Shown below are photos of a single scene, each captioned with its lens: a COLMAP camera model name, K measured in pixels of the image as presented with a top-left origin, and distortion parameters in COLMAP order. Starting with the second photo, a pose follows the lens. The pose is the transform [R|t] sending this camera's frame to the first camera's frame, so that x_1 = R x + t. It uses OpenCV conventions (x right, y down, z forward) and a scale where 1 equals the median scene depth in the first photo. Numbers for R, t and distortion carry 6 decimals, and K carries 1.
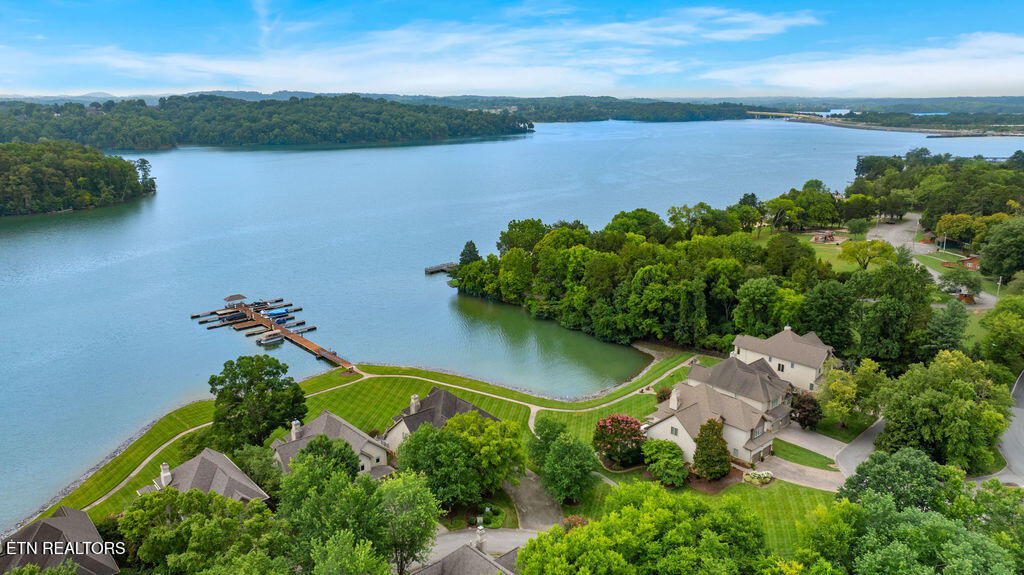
lens RADIAL K [[736.7, 0, 512.0], [0, 736.7, 287.5], [0, 0, 1]] dist [-0.005968, -0.000168]
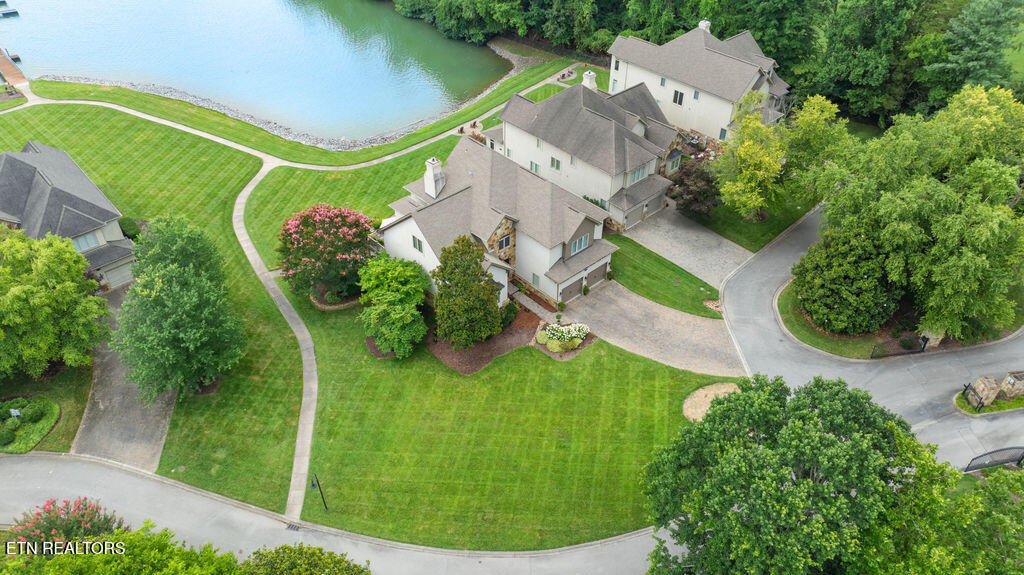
lens RADIAL K [[718.3, 0, 512.0], [0, 718.3, 287.5], [0, 0, 1]] dist [-0.034186, 0.036404]
pose [[0.999978, 0.000156, 0.006580, 0.265899], [-0.002919, 0.906501, 0.422193, 0.007927], [-0.005899, -0.422203, 0.906482, 0.492518]]
